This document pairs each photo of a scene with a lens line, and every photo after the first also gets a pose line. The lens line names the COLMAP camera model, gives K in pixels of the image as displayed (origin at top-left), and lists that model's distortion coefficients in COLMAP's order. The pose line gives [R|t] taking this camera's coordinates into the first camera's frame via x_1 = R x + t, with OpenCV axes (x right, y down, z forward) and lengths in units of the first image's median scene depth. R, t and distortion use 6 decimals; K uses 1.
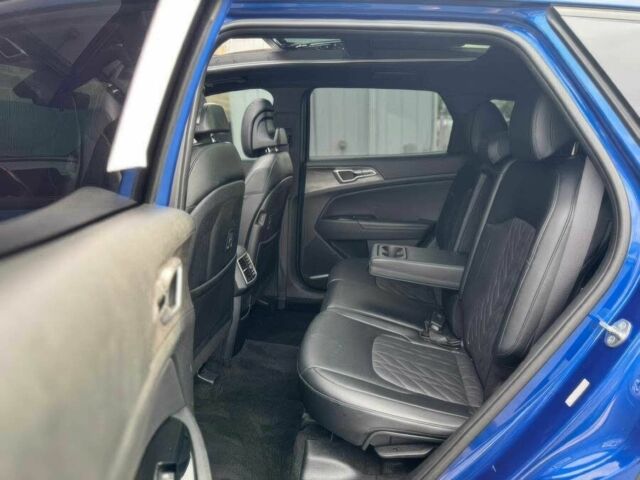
lens RADIAL K [[461.2, 0, 320.0], [0, 461.2, 240.0], [0, 0, 1]] dist [0.081655, -0.104319]
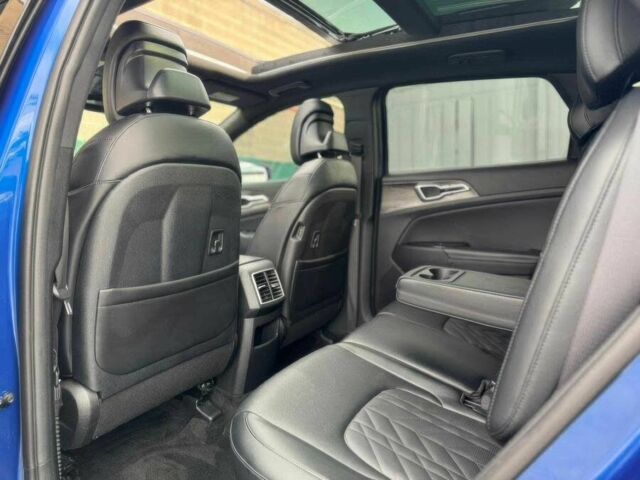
lens RADIAL K [[461.2, 0, 320.0], [0, 461.2, 240.0], [0, 0, 1]] dist [0.081655, -0.104319]
pose [[0.929113, 0.030066, -0.368572, 0.200808], [-0.074224, 0.991569, -0.106219, 0.050542], [0.362270, 0.126046, 0.923511, 0.211454]]
